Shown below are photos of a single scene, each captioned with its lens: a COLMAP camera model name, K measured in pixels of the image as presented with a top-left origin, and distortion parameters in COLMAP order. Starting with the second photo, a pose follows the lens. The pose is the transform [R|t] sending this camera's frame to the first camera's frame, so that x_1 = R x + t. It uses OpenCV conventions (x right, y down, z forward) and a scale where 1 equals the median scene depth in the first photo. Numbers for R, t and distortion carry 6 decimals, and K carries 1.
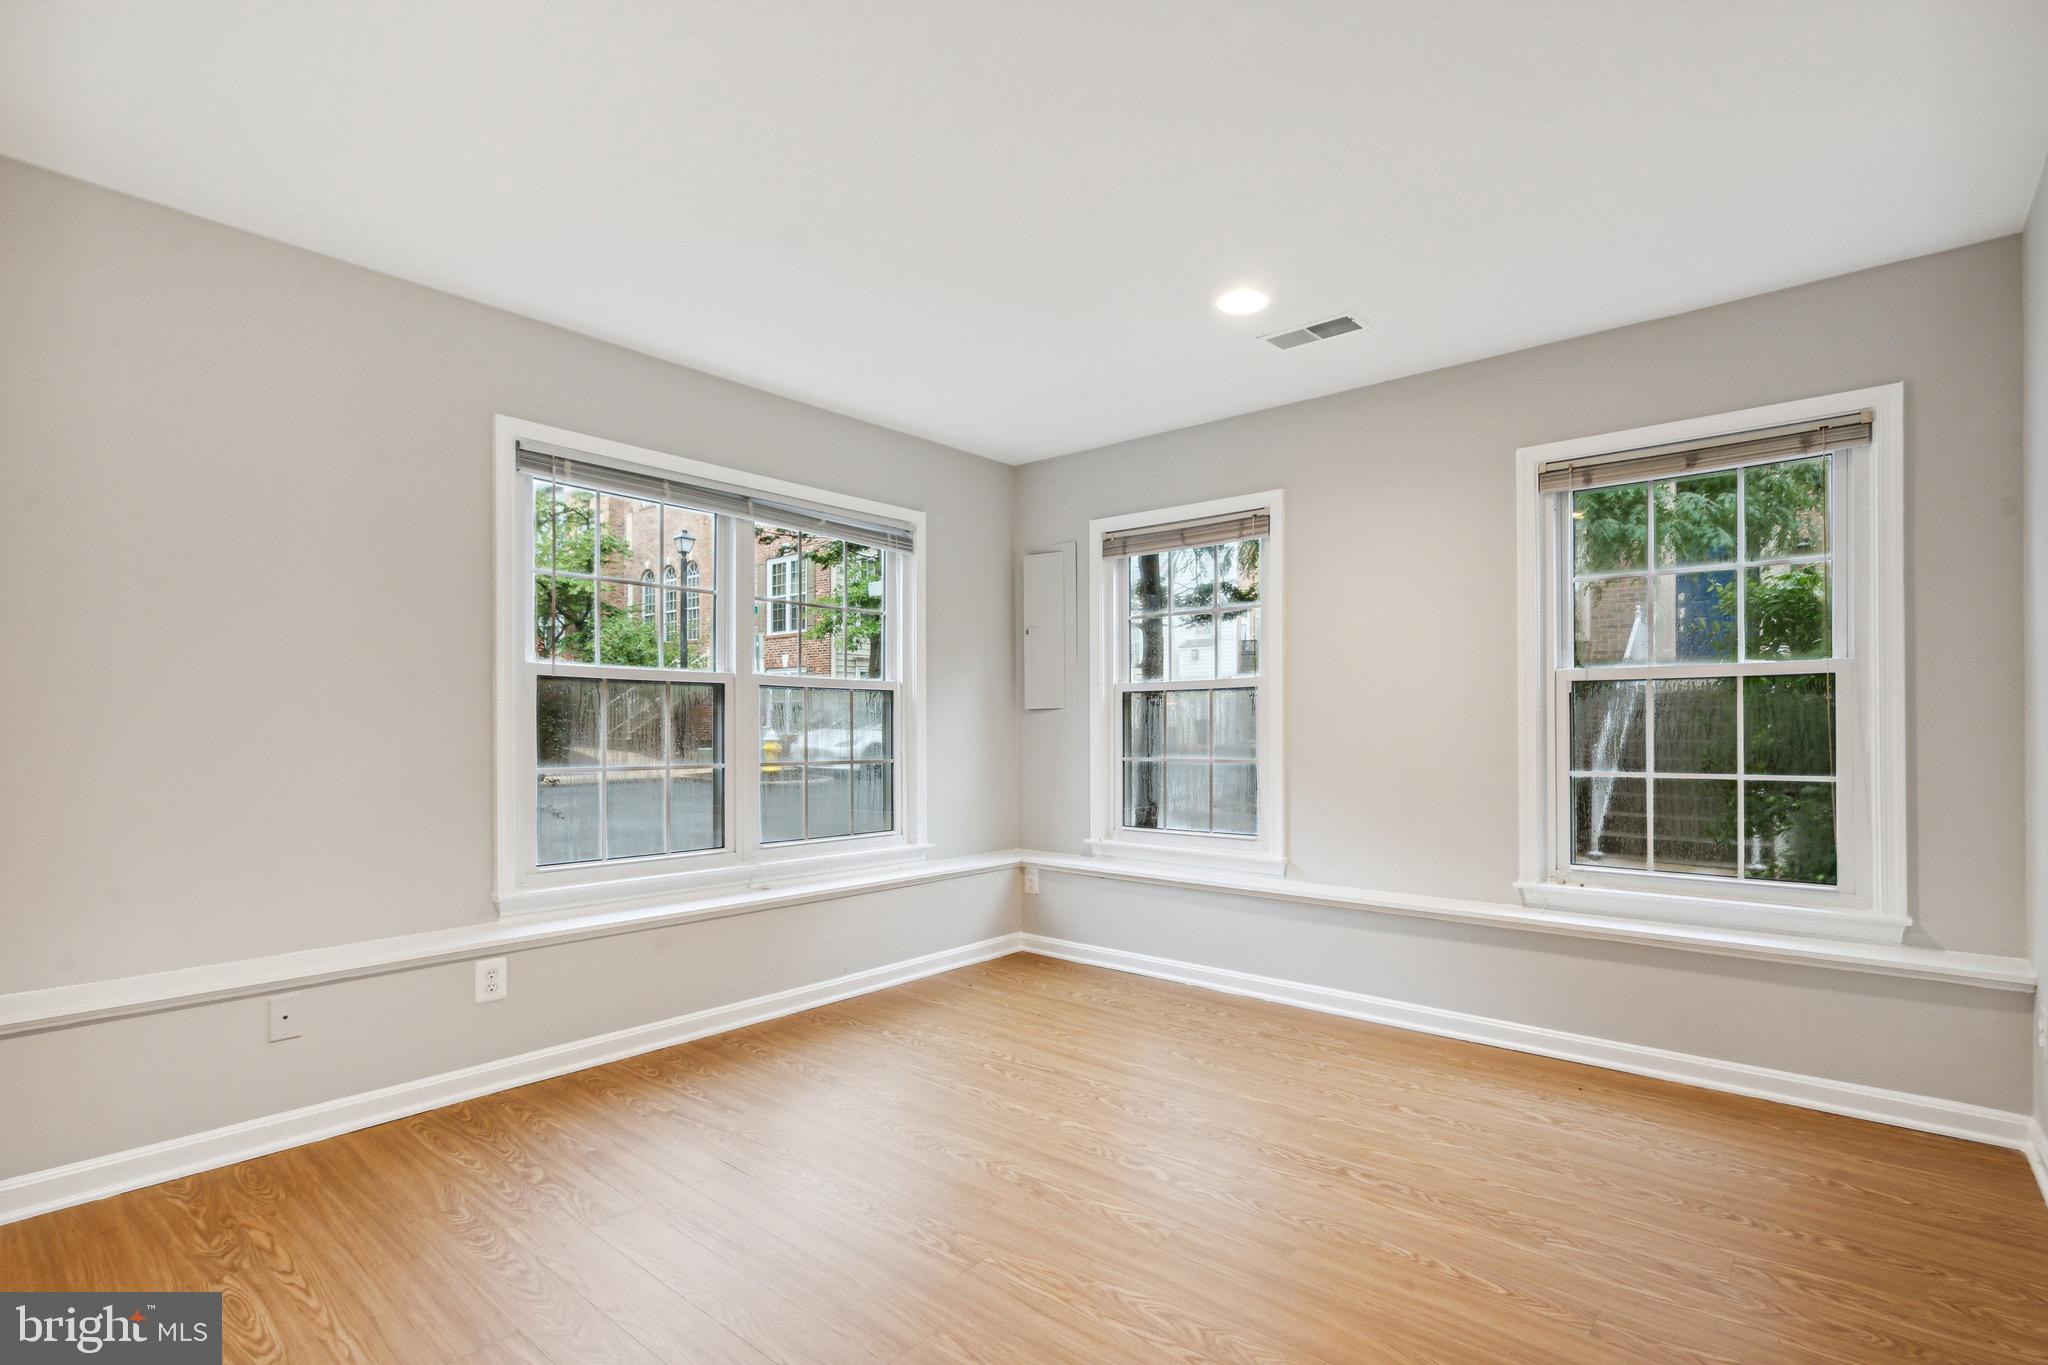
lens RADIAL K [[978.9, 0, 1021.9], [0, 978.9, 721.6], [0, 0, 1]] dist [-0.000101, 0.000097]
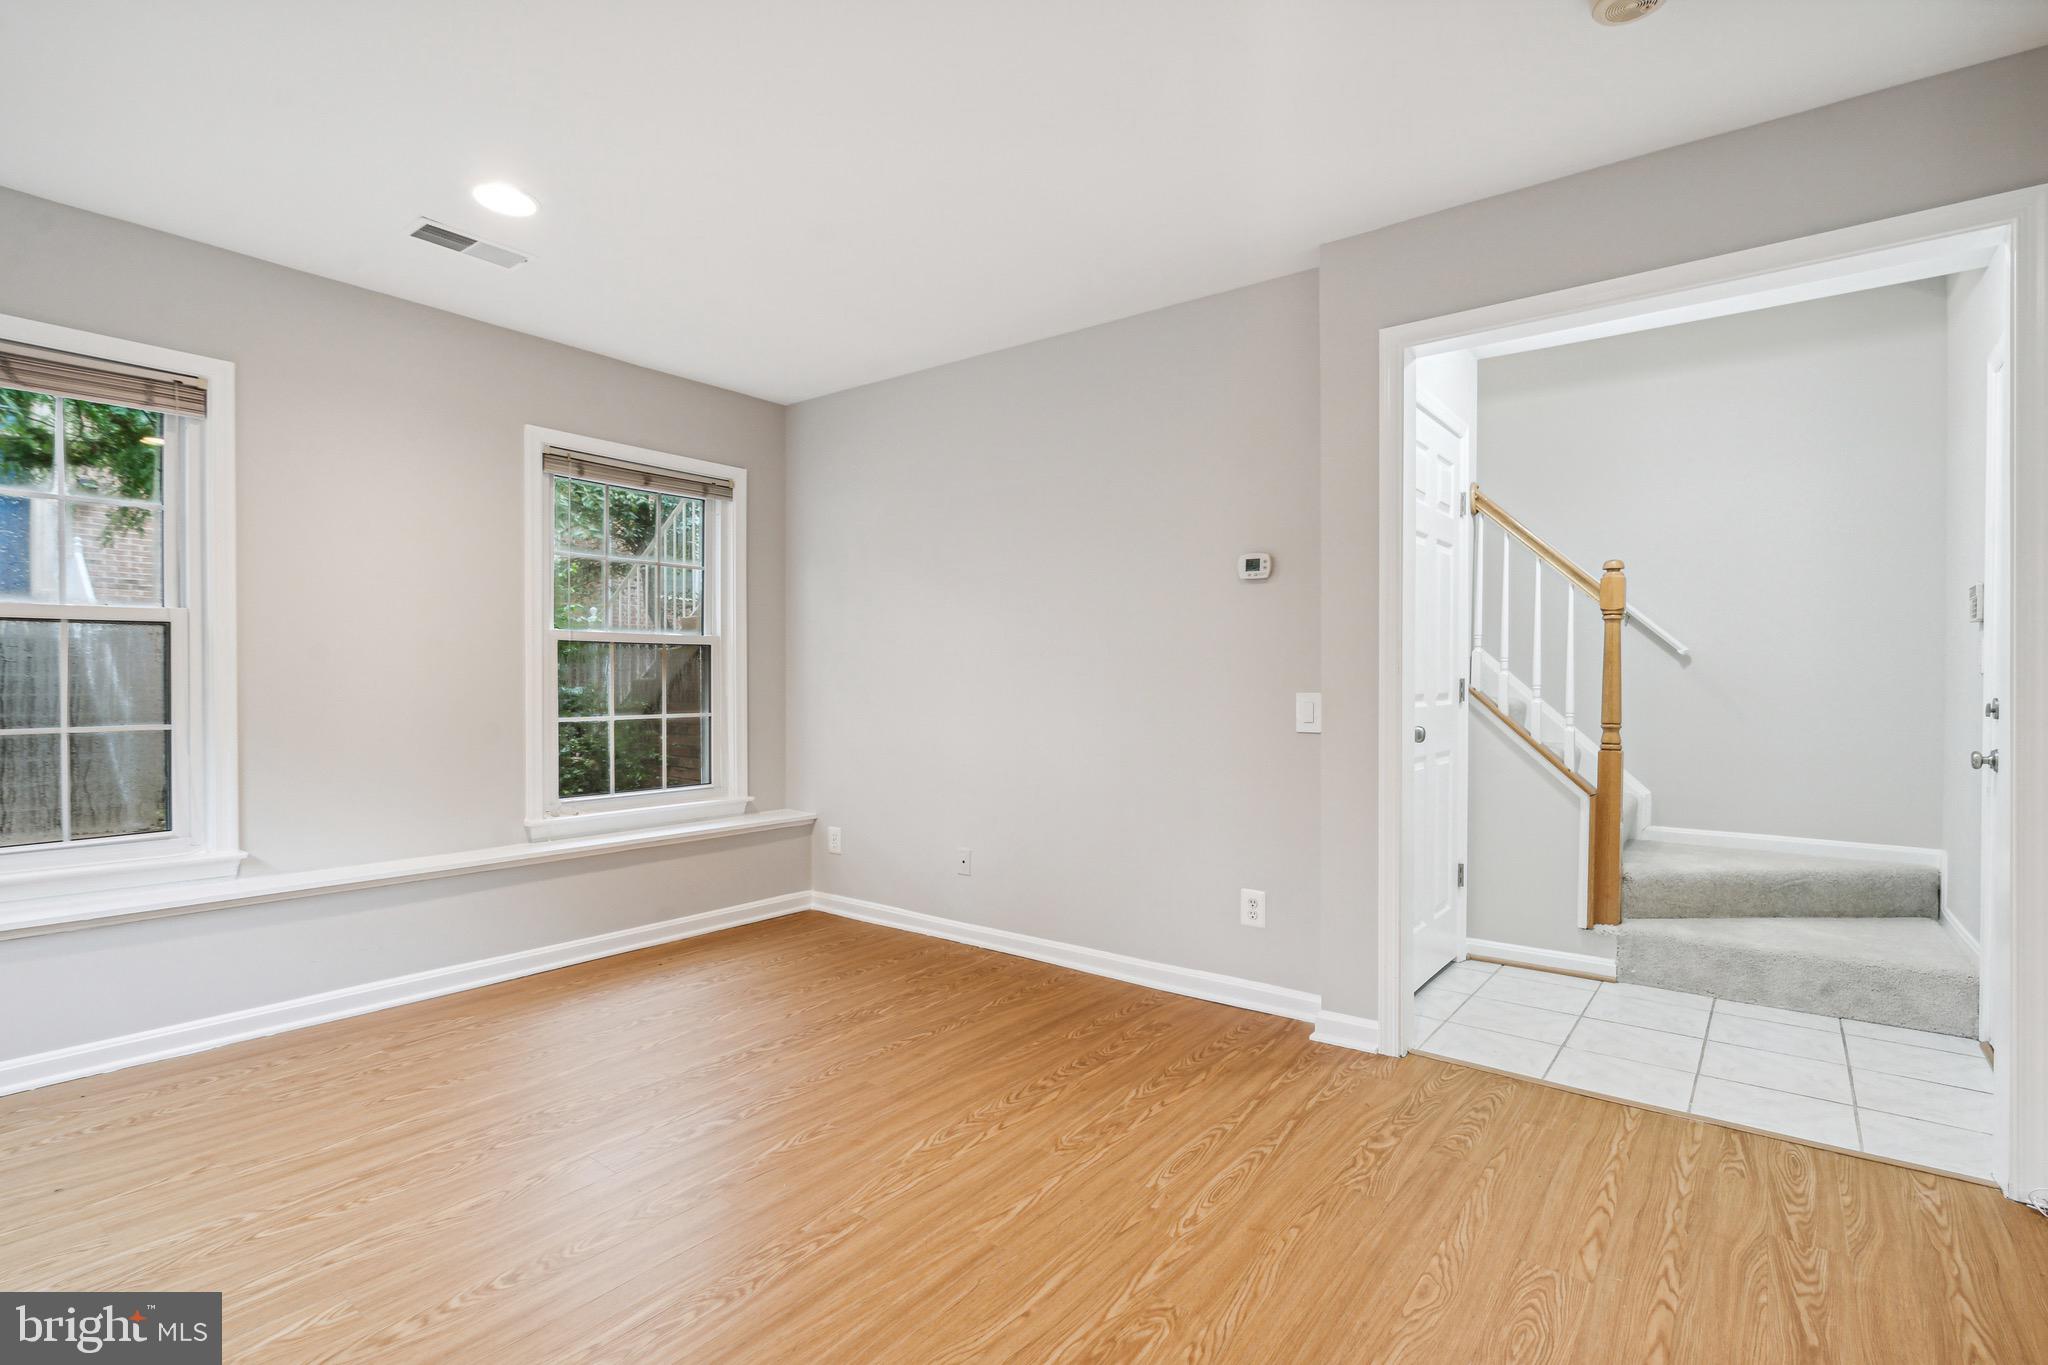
lens RADIAL K [[956.6, 0, 1013.3], [0, 956.6, 683.4], [0, 0, 1]] dist [-0.001278, 0.000859]
pose [[-0.040983, -0.003102, 0.999155, -0.634952], [-0.009755, 0.999949, 0.002704, 0.001614], [-0.999112, -0.009636, -0.041011, 0.548094]]
